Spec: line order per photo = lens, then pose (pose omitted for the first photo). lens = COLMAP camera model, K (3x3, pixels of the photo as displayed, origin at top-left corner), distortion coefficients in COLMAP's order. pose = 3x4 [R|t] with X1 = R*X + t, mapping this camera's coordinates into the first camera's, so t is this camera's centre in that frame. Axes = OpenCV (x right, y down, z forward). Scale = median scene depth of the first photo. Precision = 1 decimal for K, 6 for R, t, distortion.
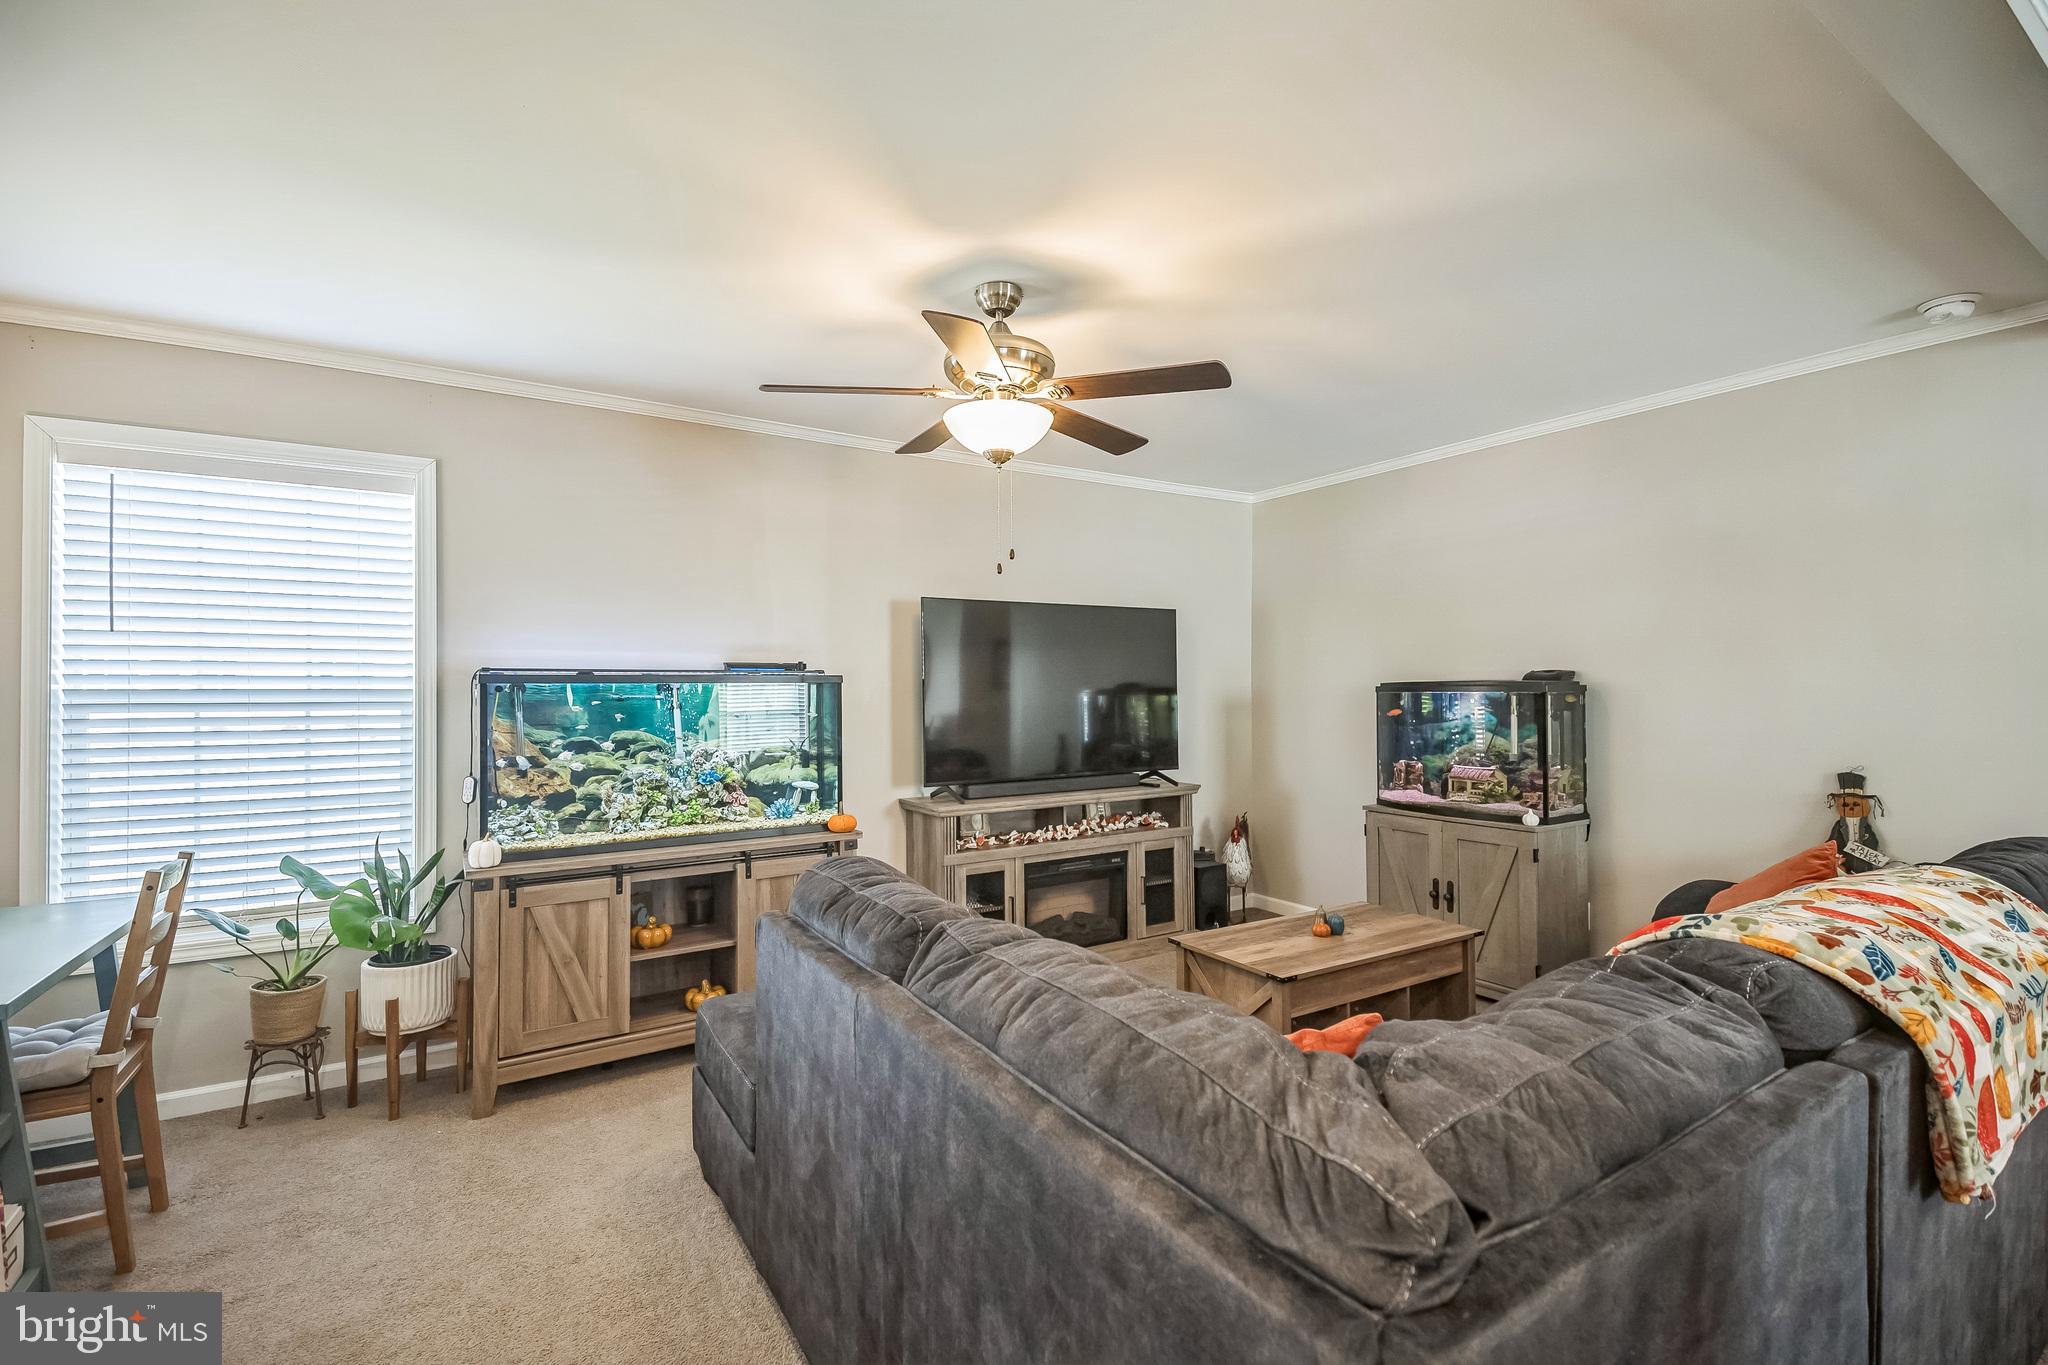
lens RADIAL K [[910.5, 0, 1026.9], [0, 910.5, 680.8], [0, 0, 1]] dist [0.045250, -0.028654]
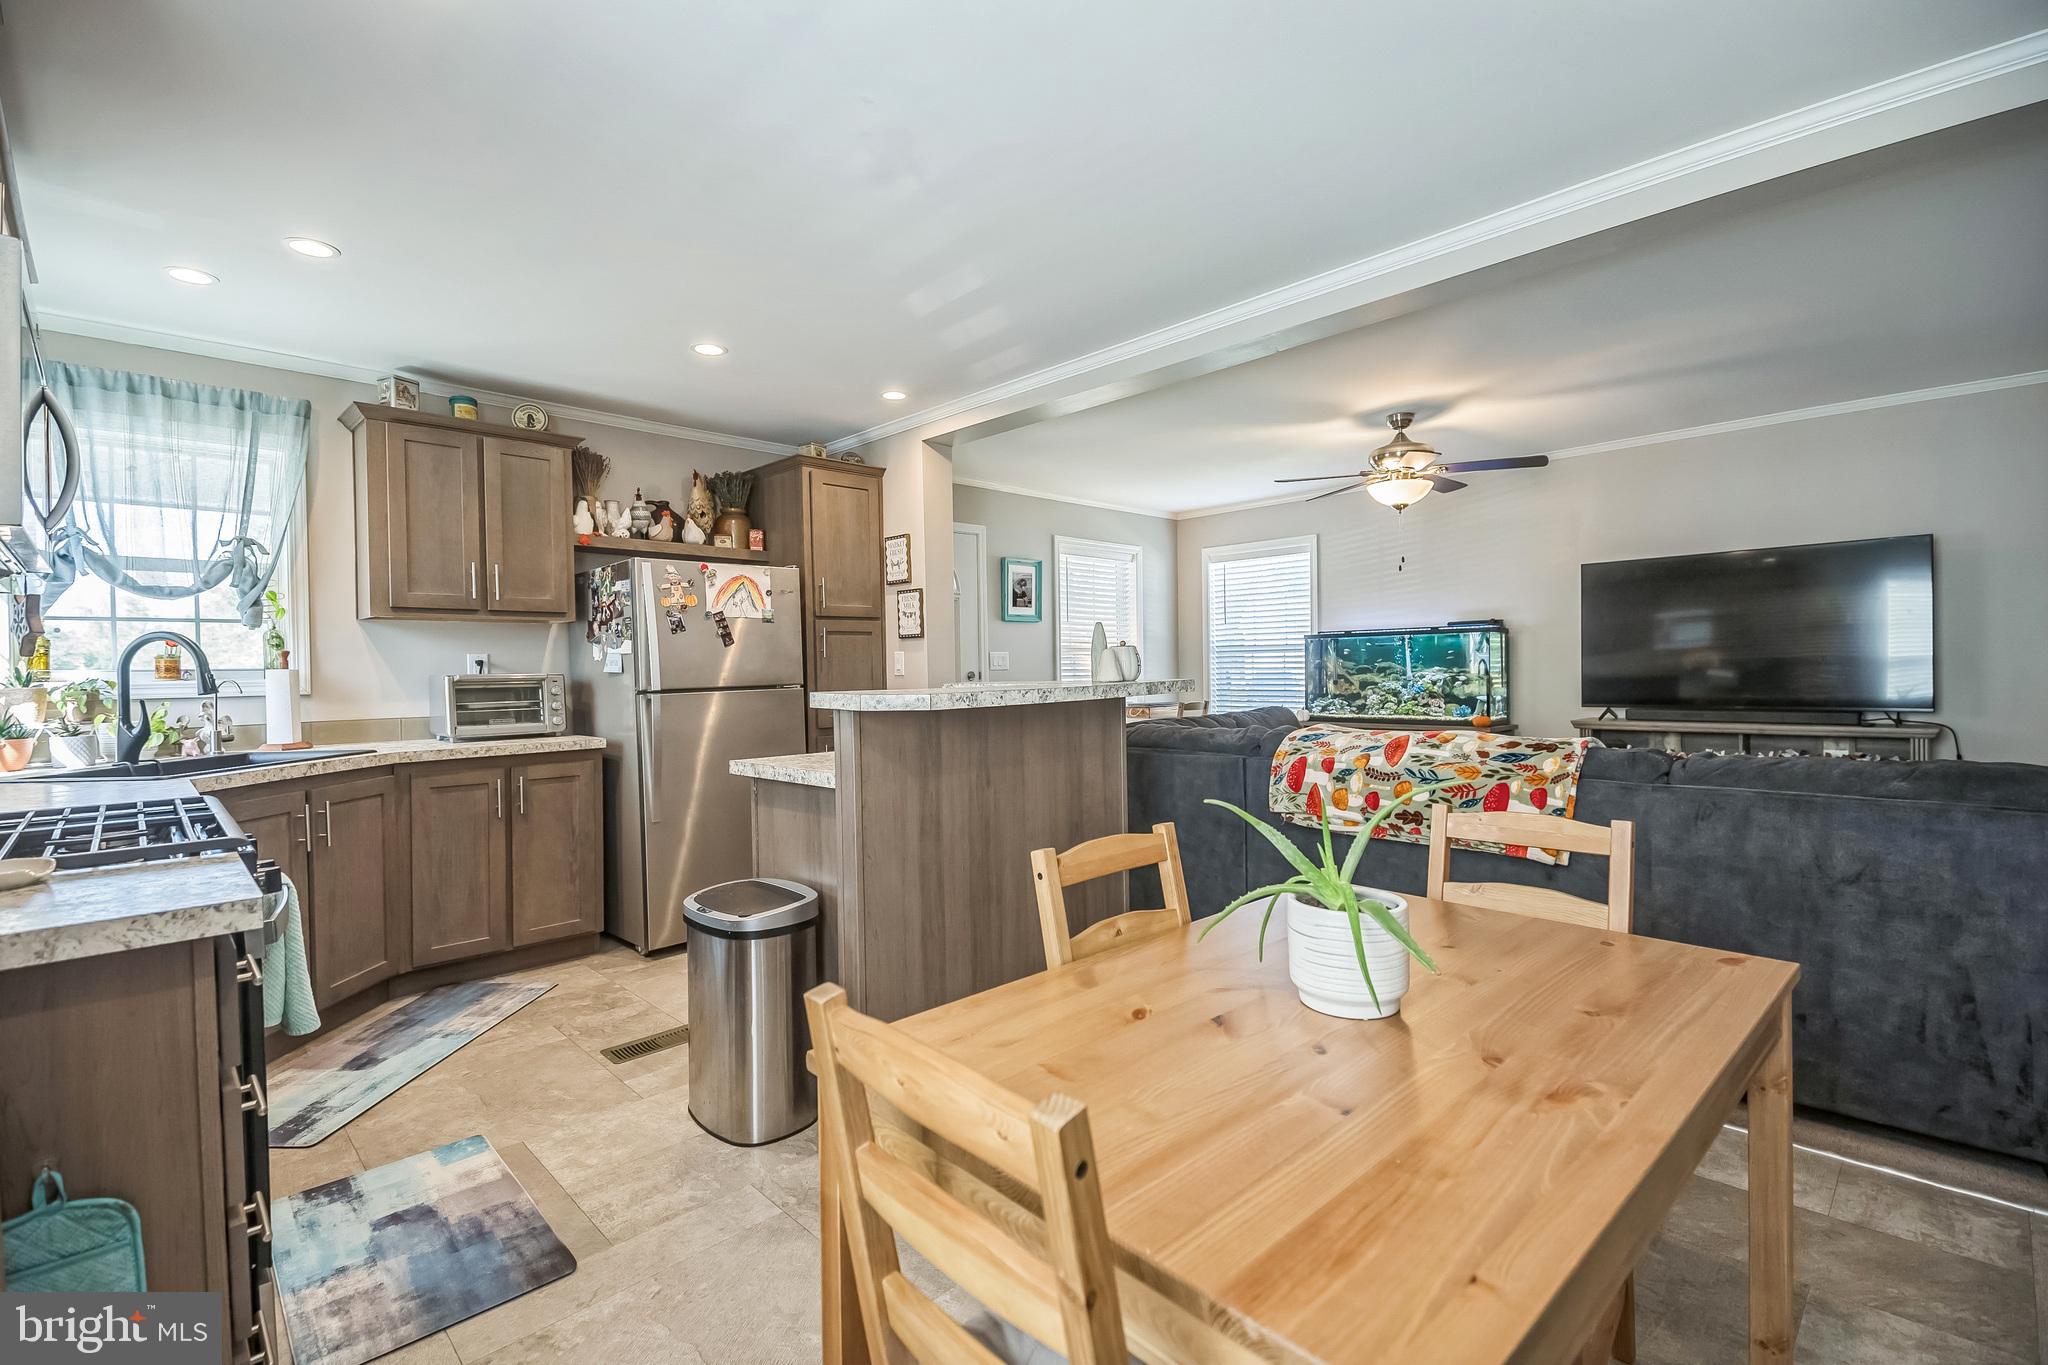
lens RADIAL K [[910.5, 0, 1026.9], [0, 910.5, 680.8], [0, 0, 1]] dist [0.045250, -0.028654]
pose [[0.207689, 0.019207, -0.978006, 1.239334], [0.023016, 0.999434, 0.024516, 0.029630], [0.977924, -0.027602, 0.207130, -0.093370]]
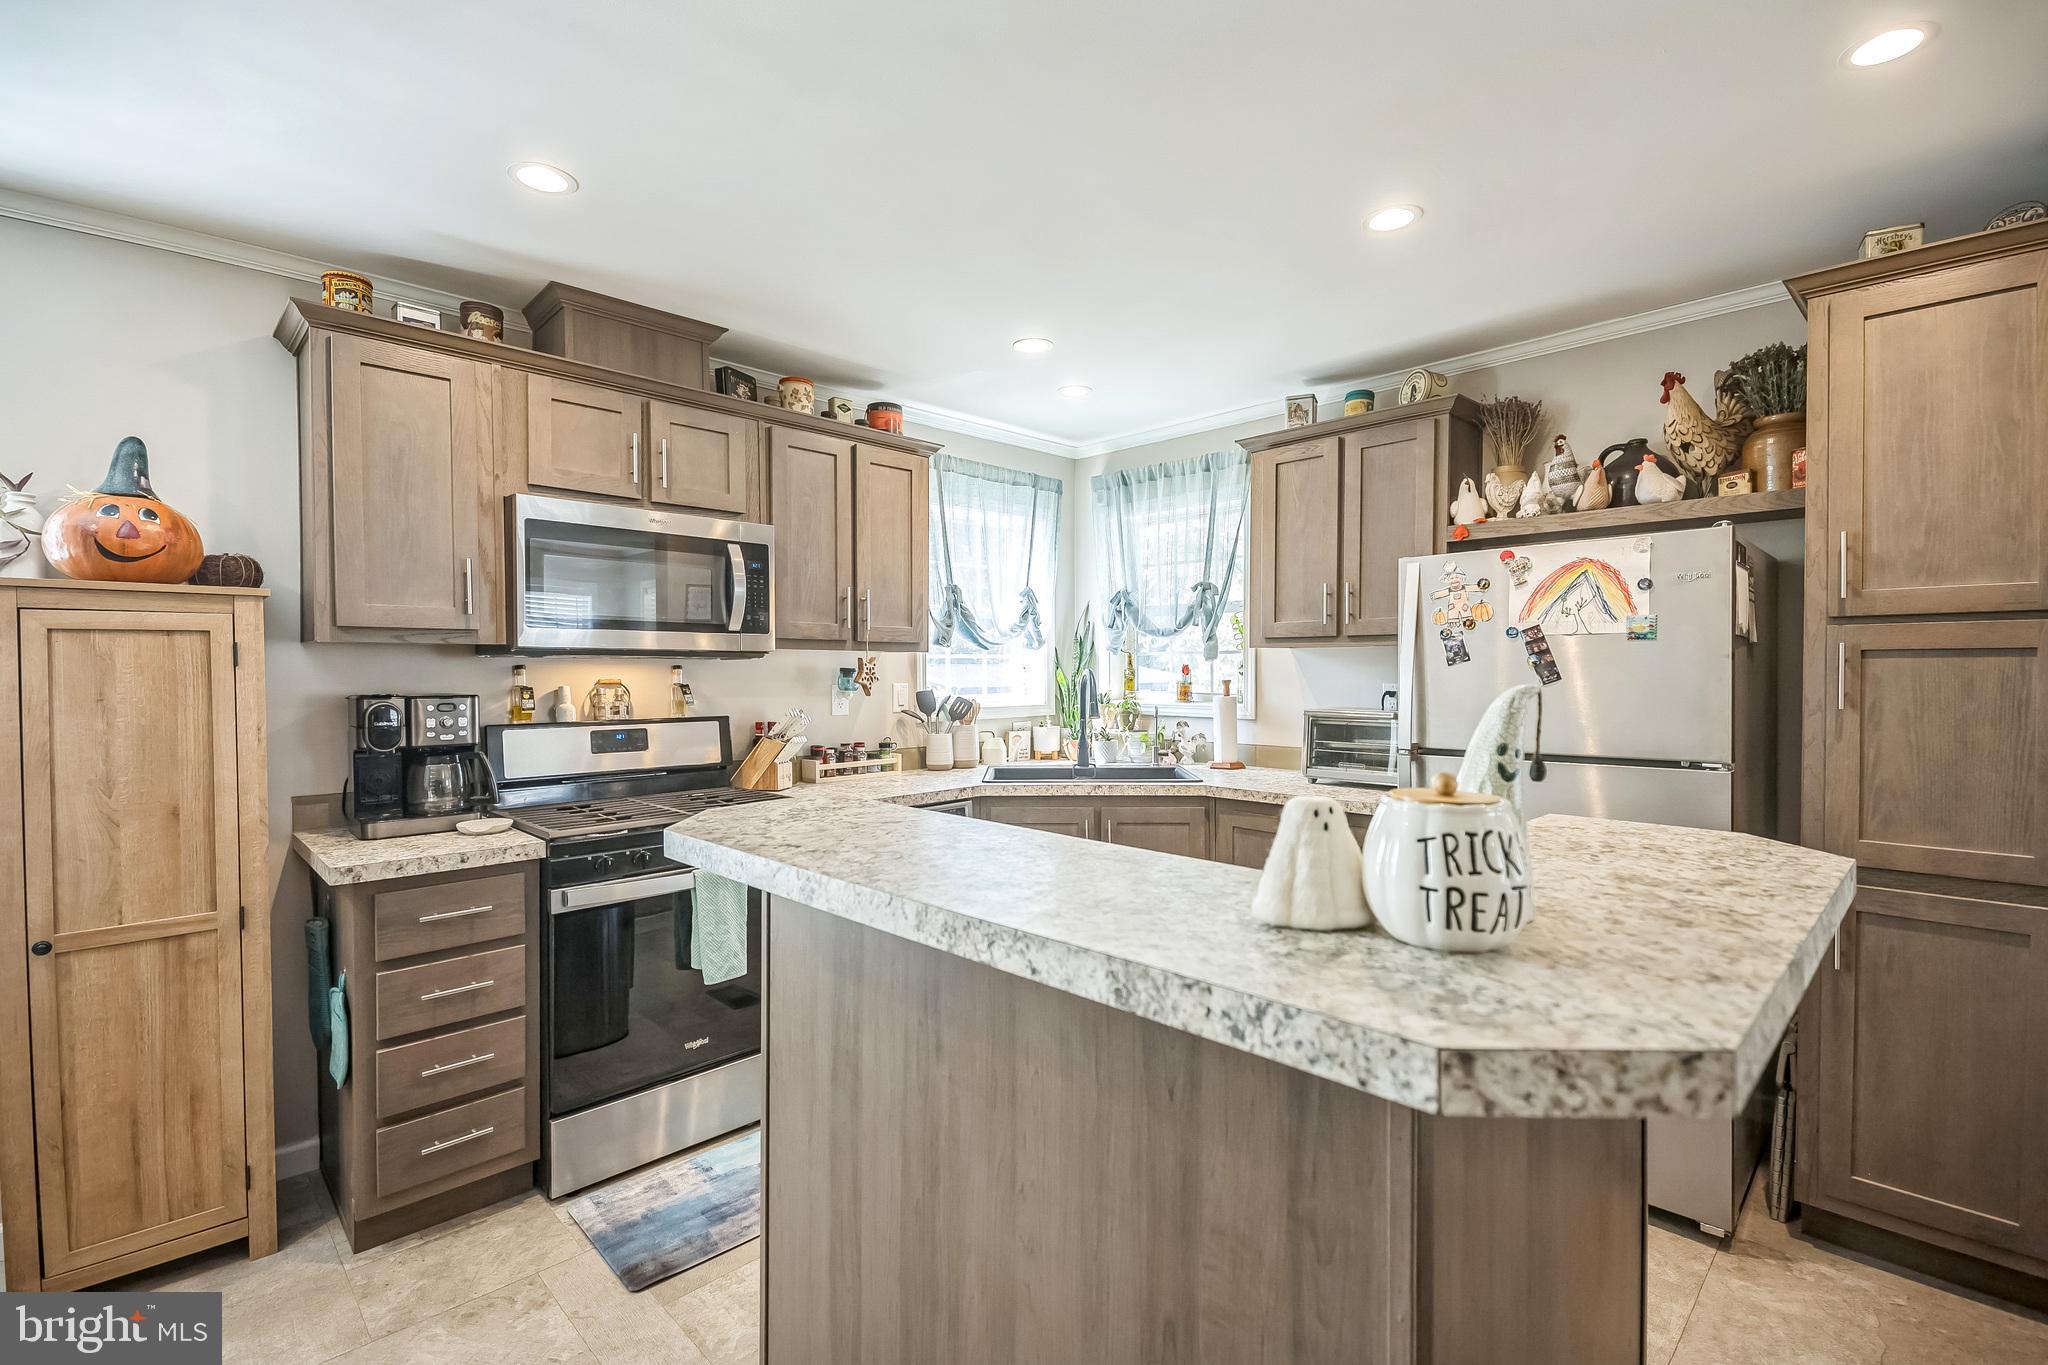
lens RADIAL K [[907.4, 0, 1025.7], [0, 907.4, 684.4], [0, 0, 1]] dist [0.044844, -0.028239]
pose [[-0.978232, 0.015883, -0.206905, 0.522356], [0.013592, 0.999830, 0.012486, -0.009898], [0.207069, 0.009402, -0.978281, 0.379237]]
